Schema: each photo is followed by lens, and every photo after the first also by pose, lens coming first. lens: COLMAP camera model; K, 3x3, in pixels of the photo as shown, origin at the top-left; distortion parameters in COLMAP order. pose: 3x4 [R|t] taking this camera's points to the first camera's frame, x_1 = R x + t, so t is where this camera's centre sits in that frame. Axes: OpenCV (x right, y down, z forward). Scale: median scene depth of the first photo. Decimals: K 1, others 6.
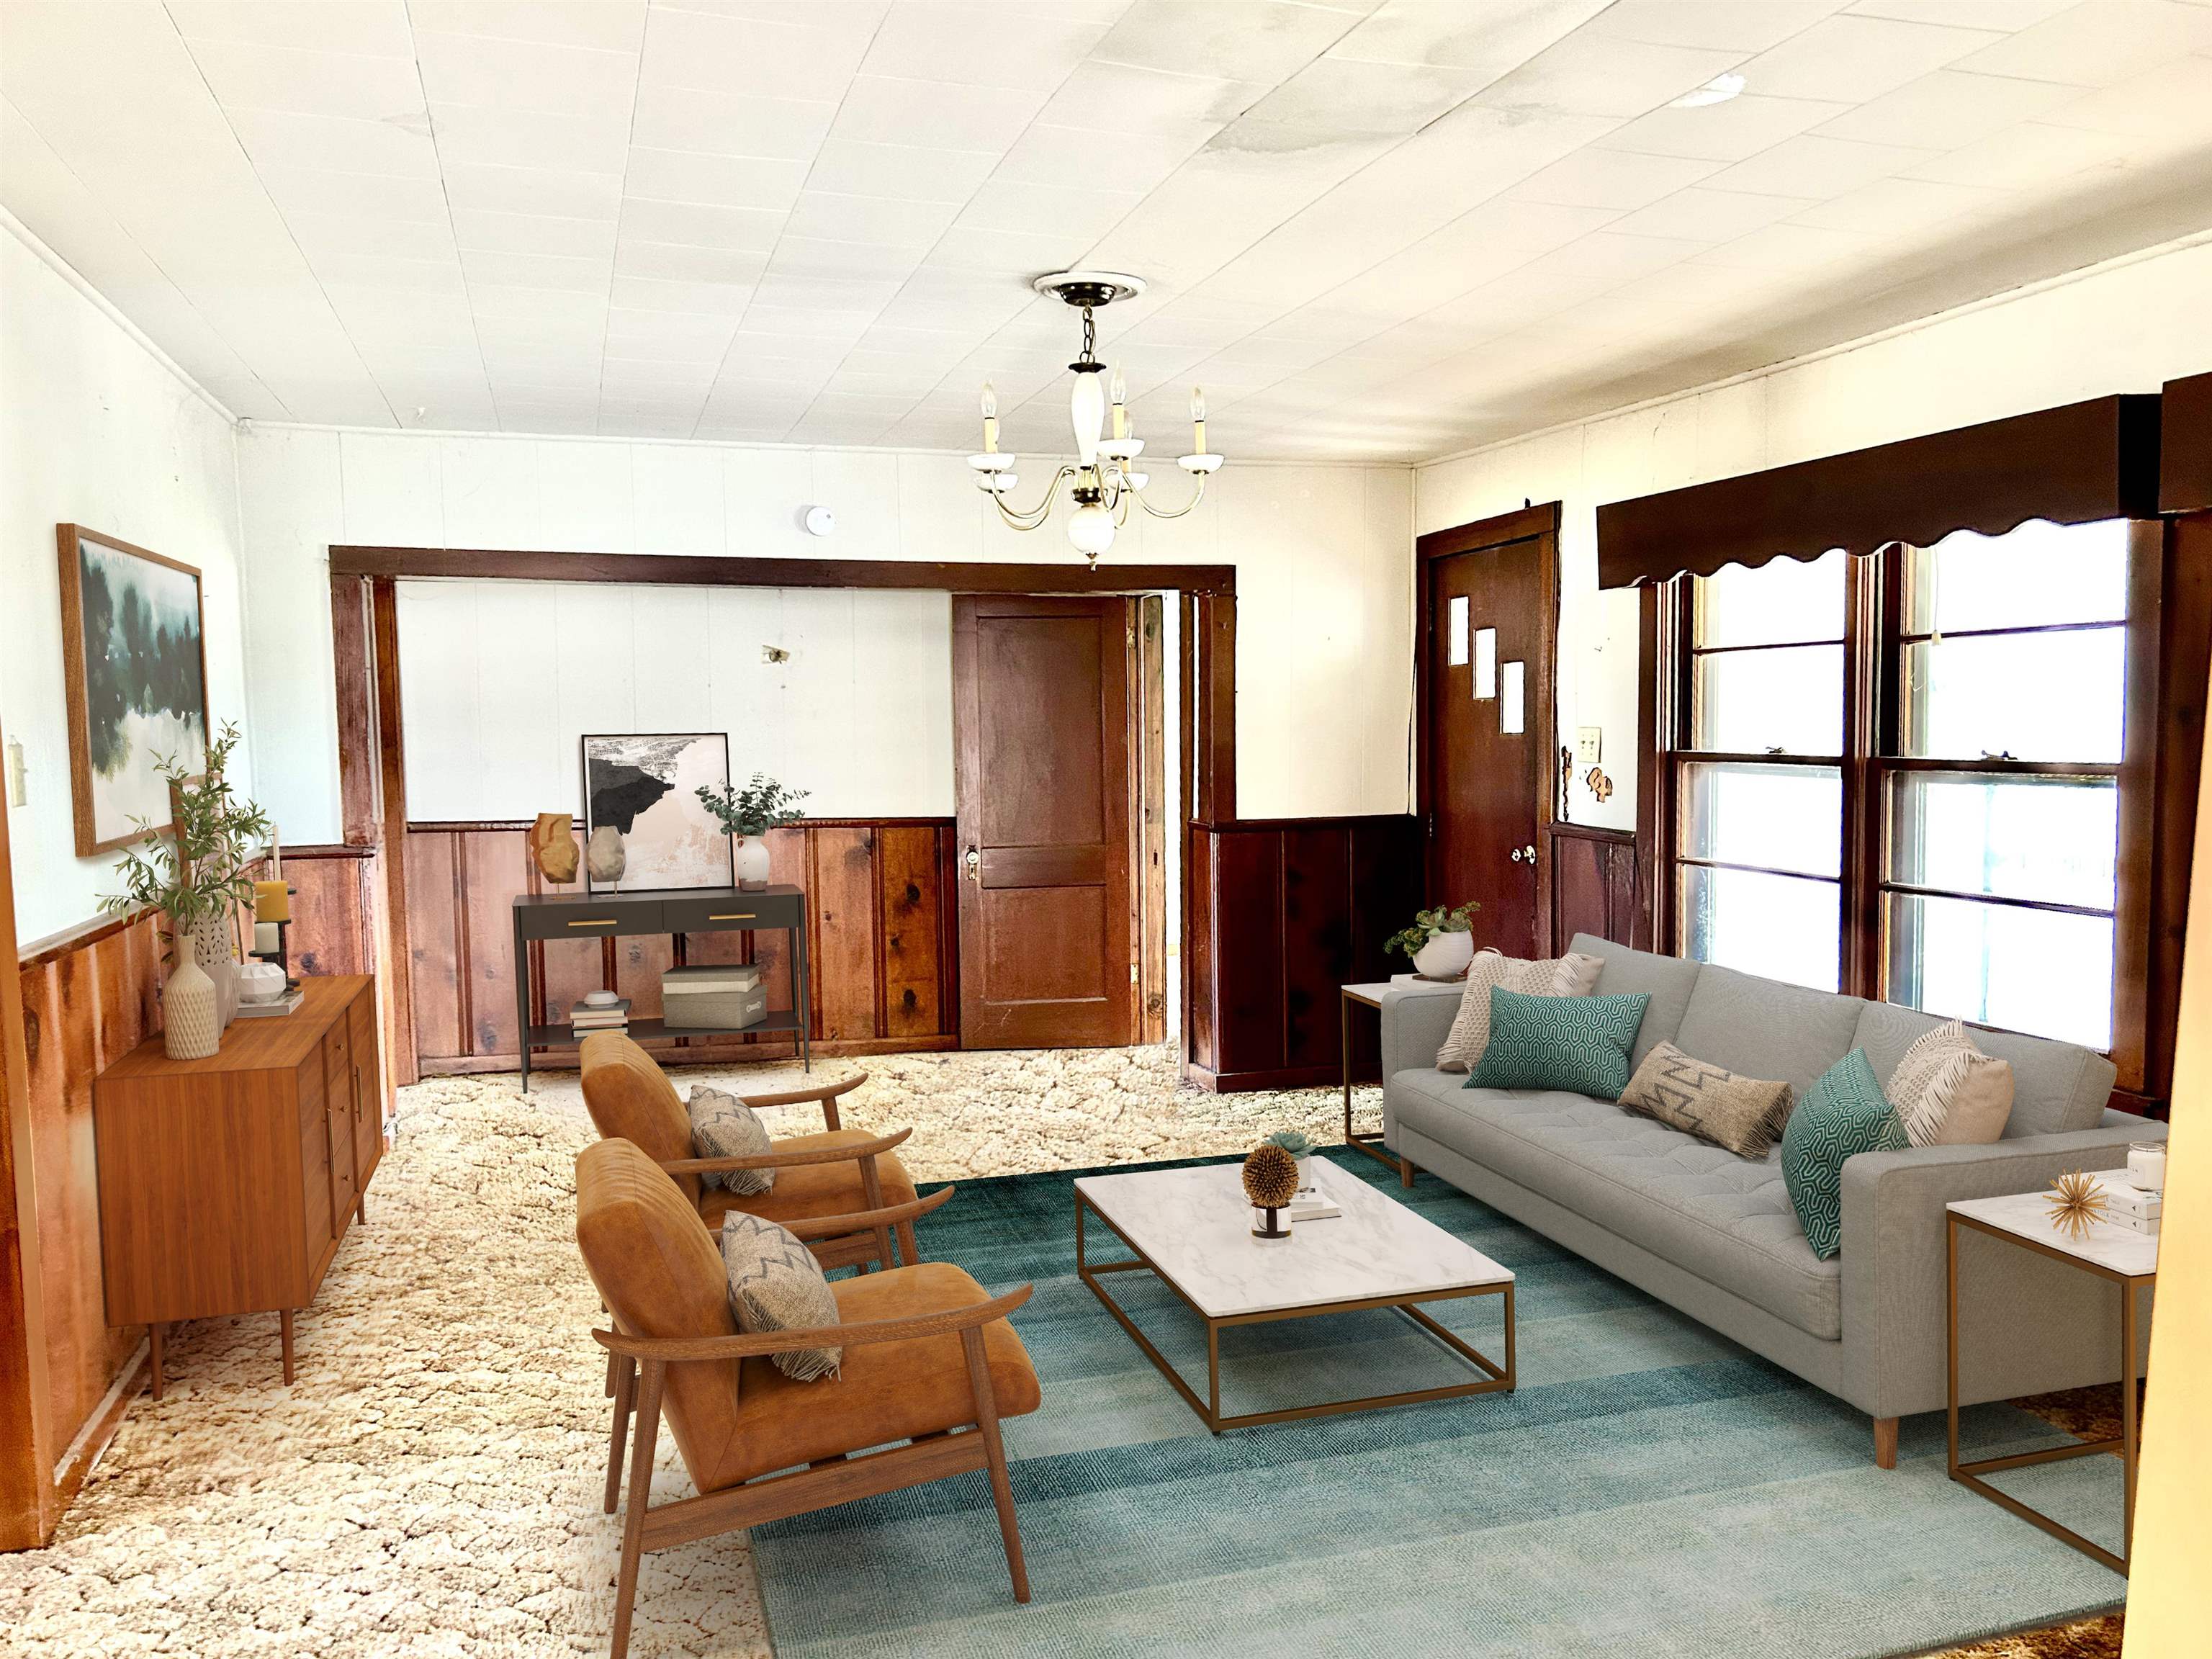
lens RADIAL K [[1688.6, 0, 1106.0], [0, 1688.6, 829.5], [0, 0, 1]] dist [0.003188, -0.000688]
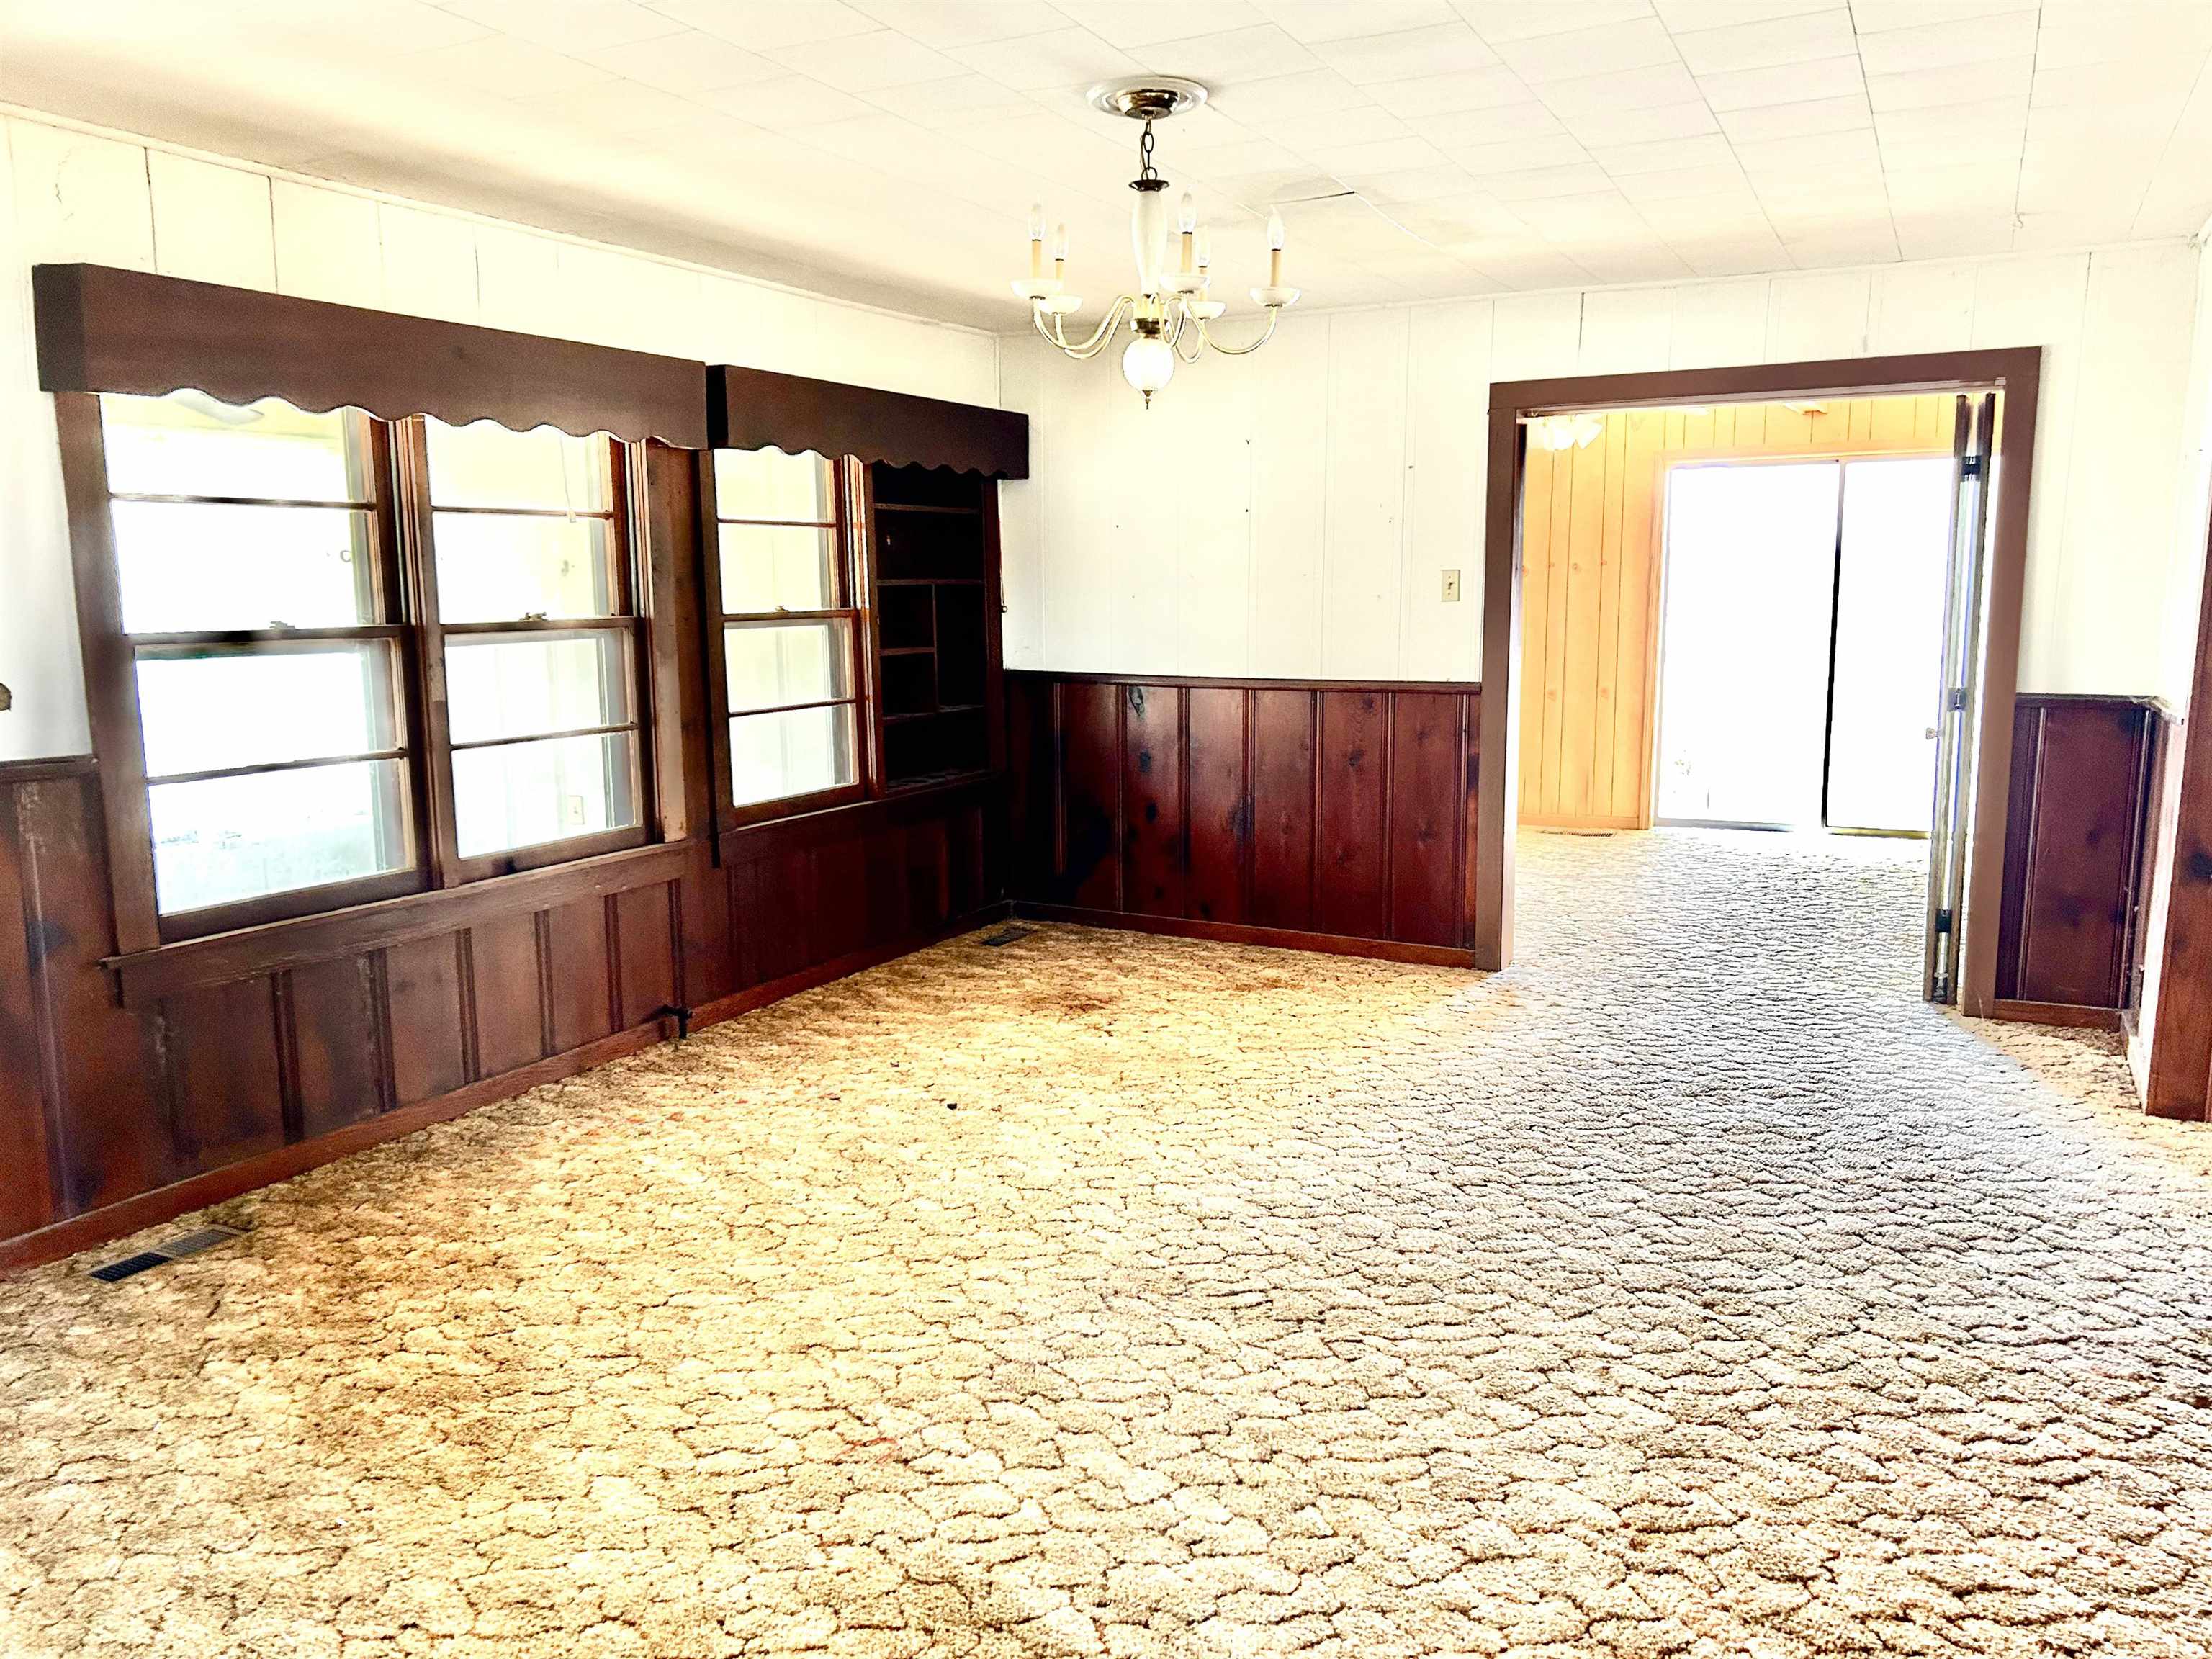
lens RADIAL K [[1688.6, 0, 1106.0], [0, 1688.6, 829.5], [0, 0, 1]] dist [0.003188, -0.000688]
pose [[-0.713387, -0.084513, 0.695656, -0.591736], [0.070297, 0.979063, 0.191032, -0.091466], [-0.697236, 0.185182, -0.692510, 1.520631]]
